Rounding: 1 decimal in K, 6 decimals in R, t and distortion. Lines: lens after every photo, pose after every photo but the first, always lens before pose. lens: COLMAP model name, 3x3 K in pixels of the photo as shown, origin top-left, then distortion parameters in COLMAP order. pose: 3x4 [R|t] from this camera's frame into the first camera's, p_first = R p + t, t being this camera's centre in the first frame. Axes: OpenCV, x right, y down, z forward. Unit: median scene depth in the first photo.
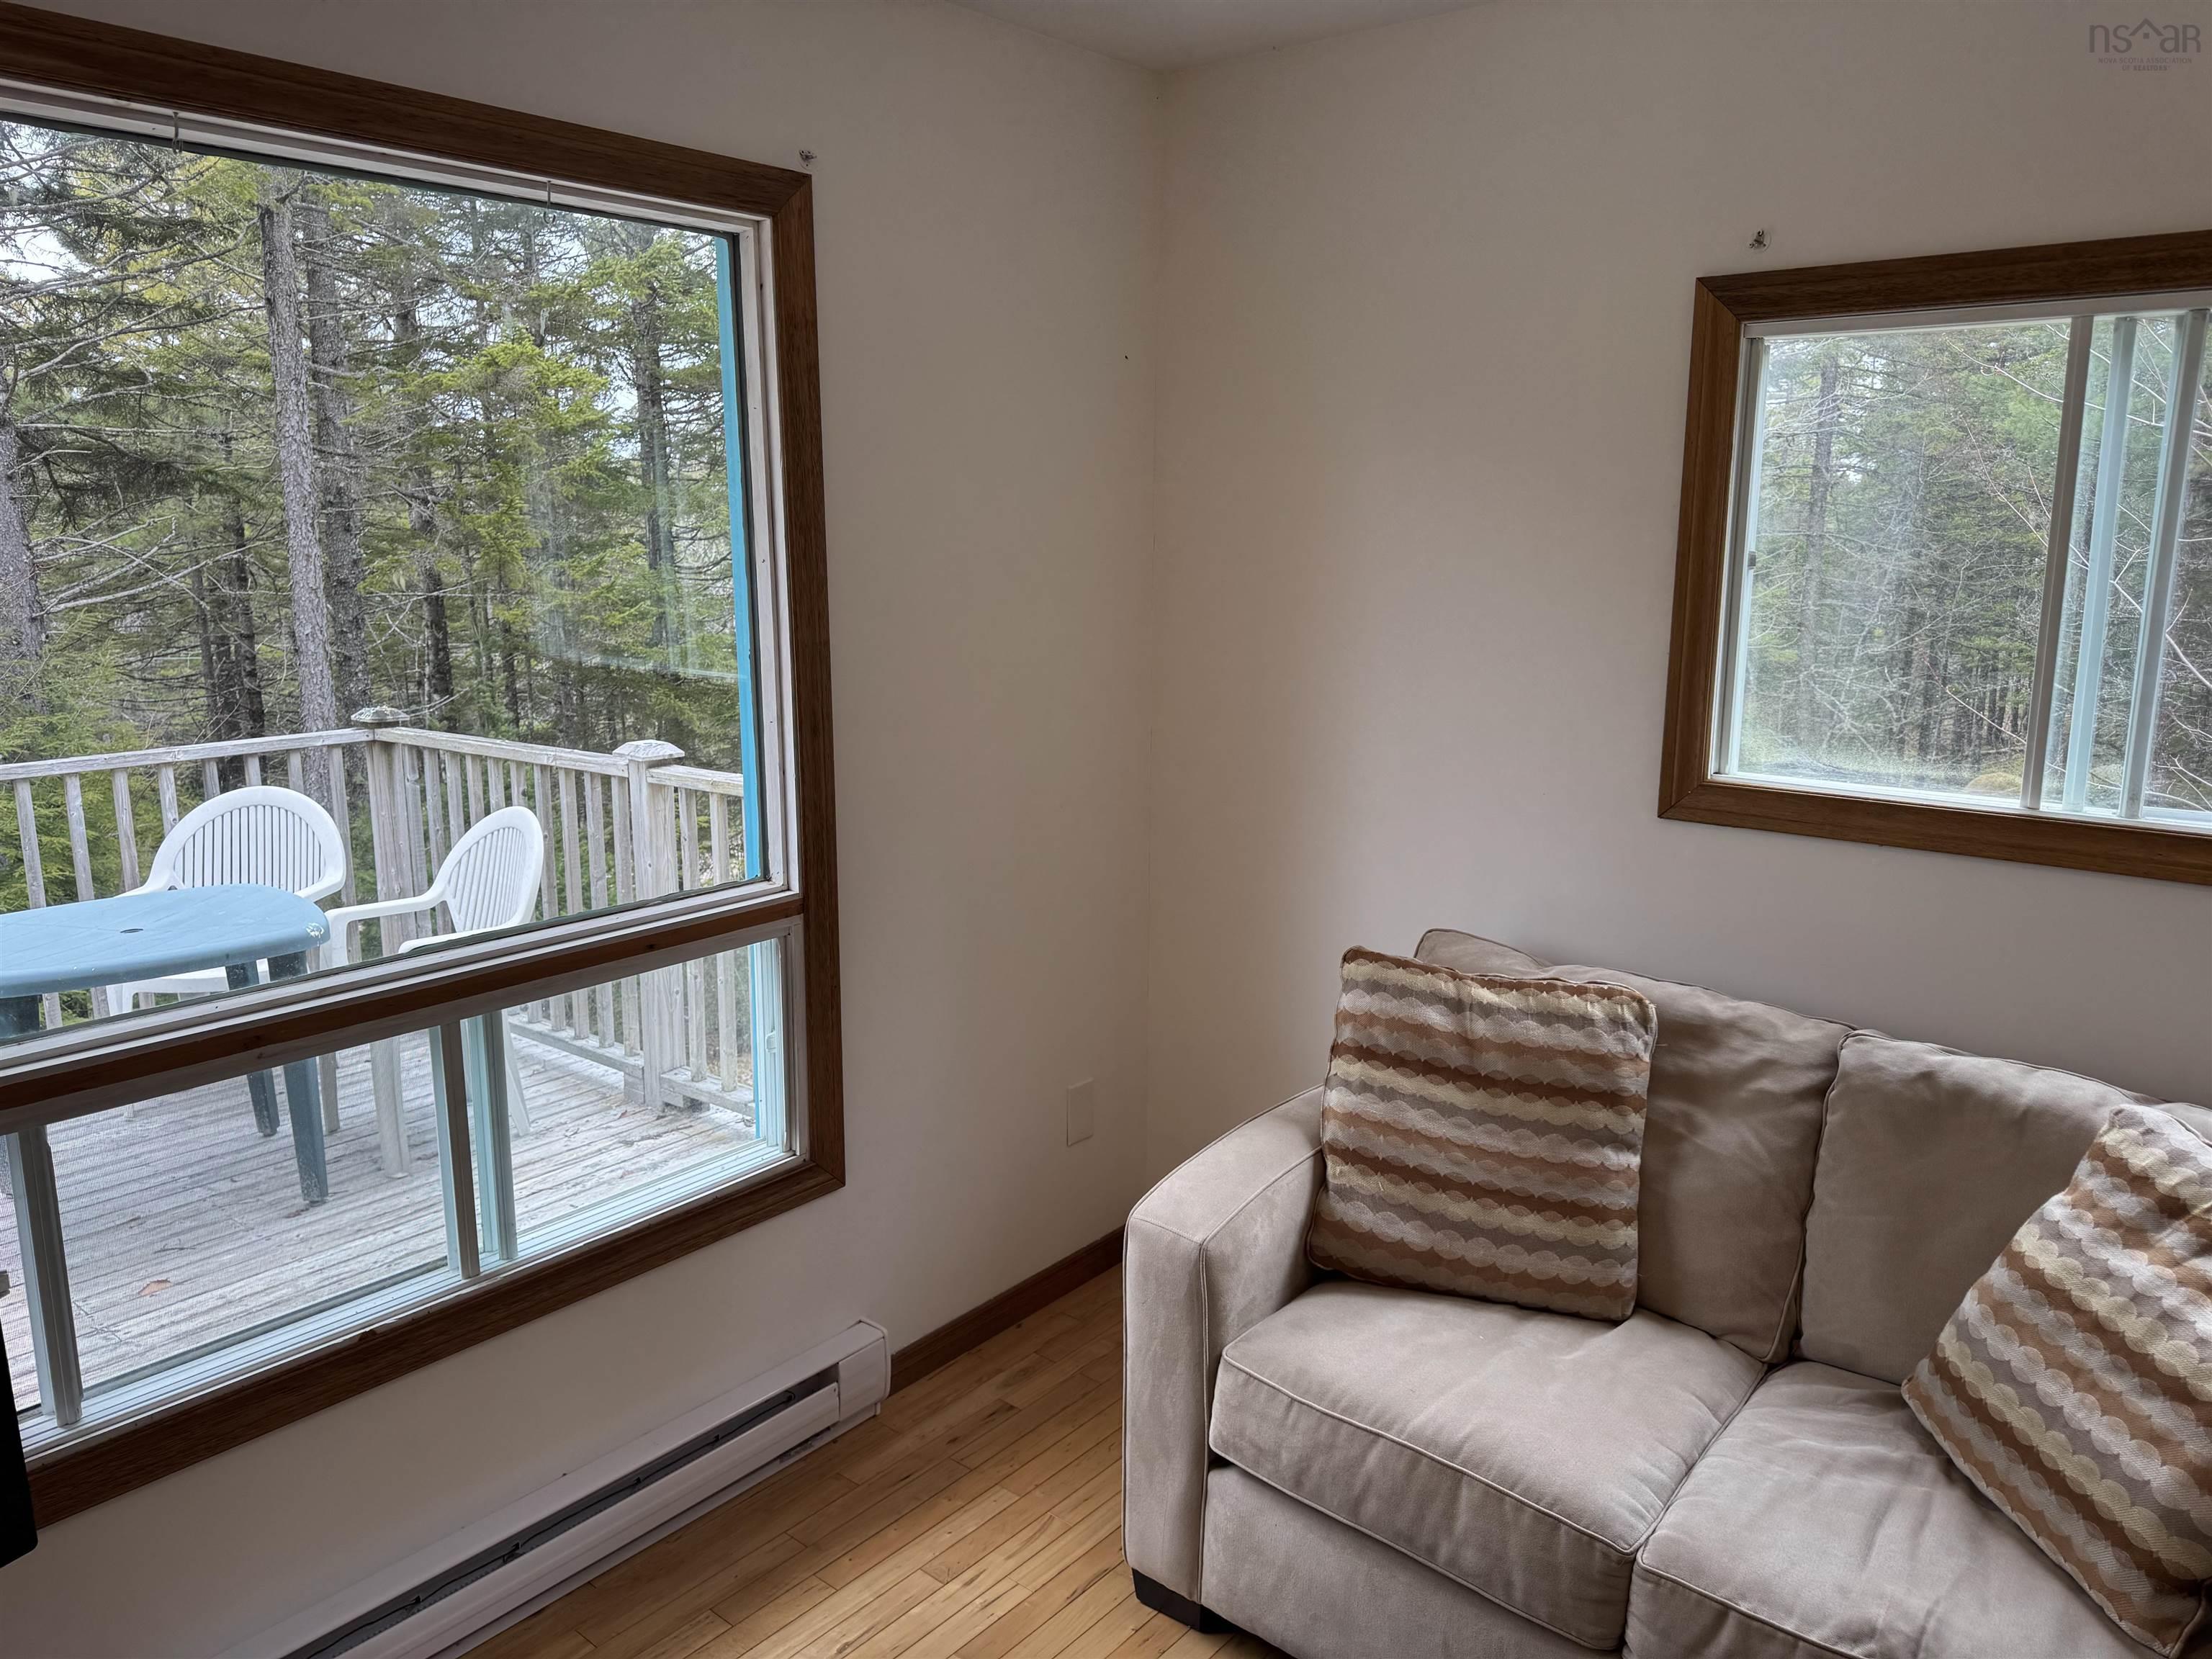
lens RADIAL K [[1540.0, 0, 1108.5], [0, 1540.0, 837.1], [0, 0, 1]] dist [0.055505, -0.059869]
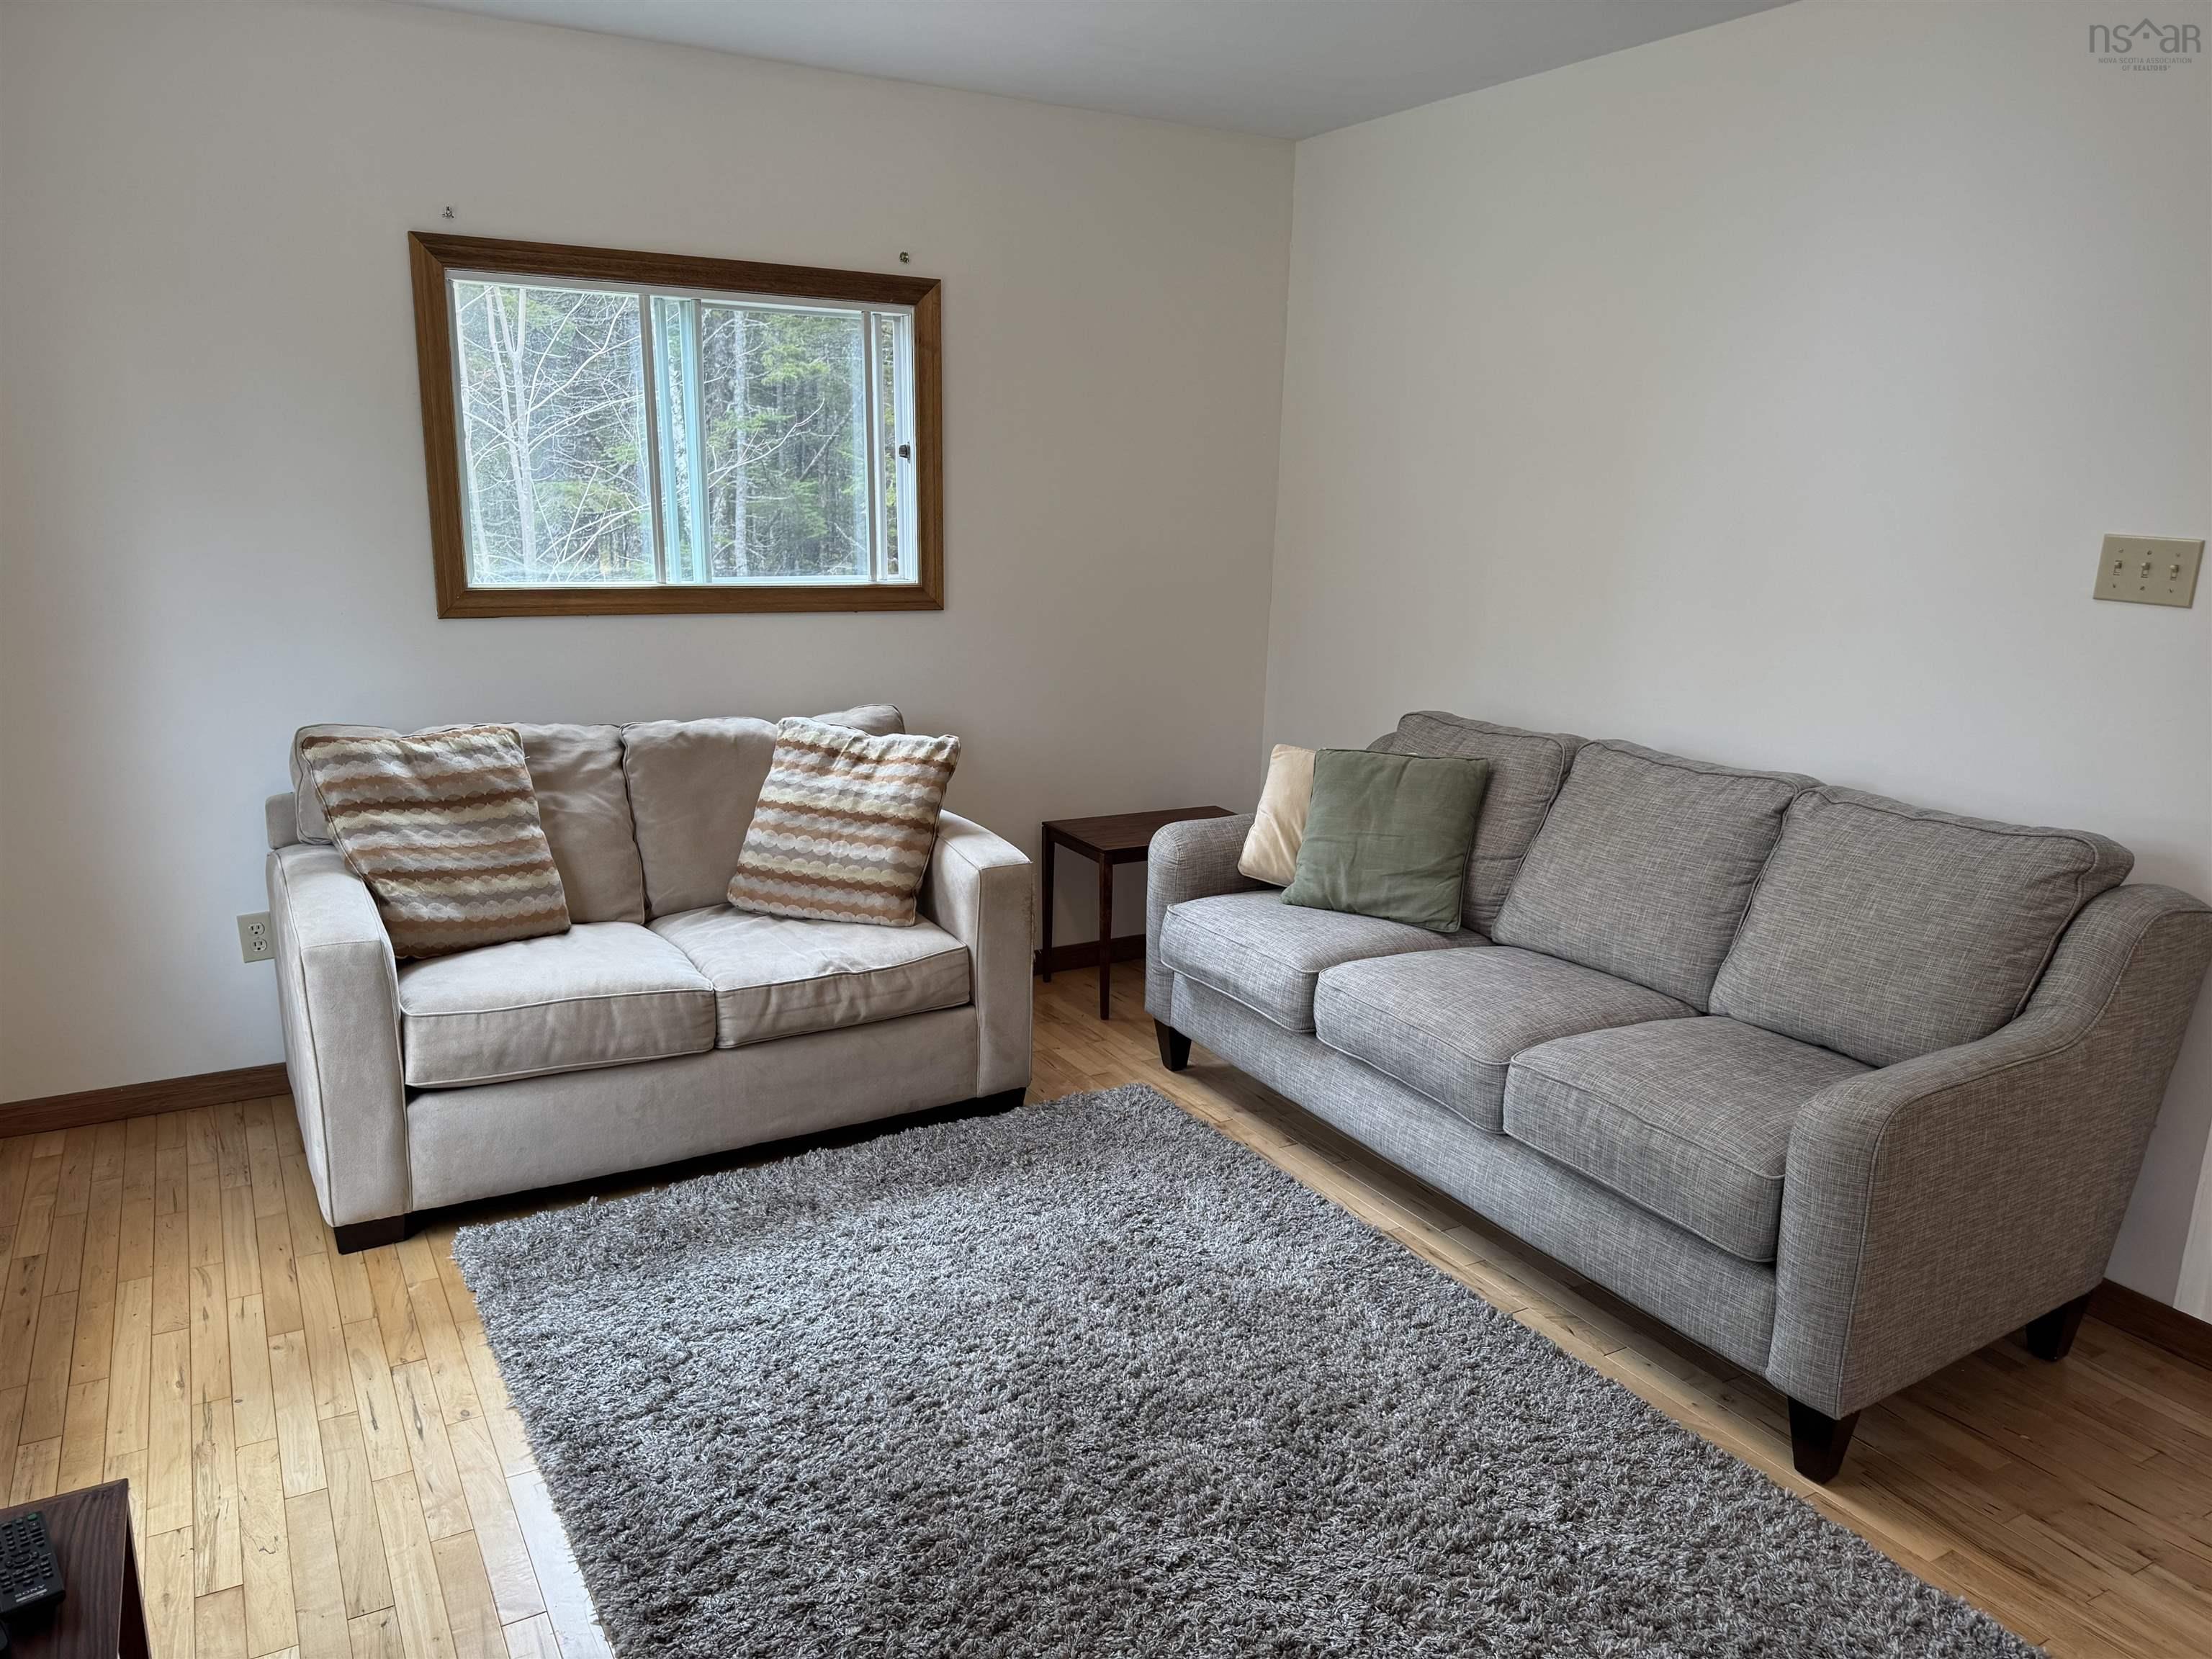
lens RADIAL K [[1540.0, 0, 1112.9], [0, 1540.0, 833.6], [0, 0, 1]] dist [0.055505, -0.059869]
pose [[0.358931, -0.214445, 0.908395, -0.876606], [0.158952, 0.973076, 0.166907, 0.046656], [-0.919730, 0.084483, 0.383353, -0.105254]]
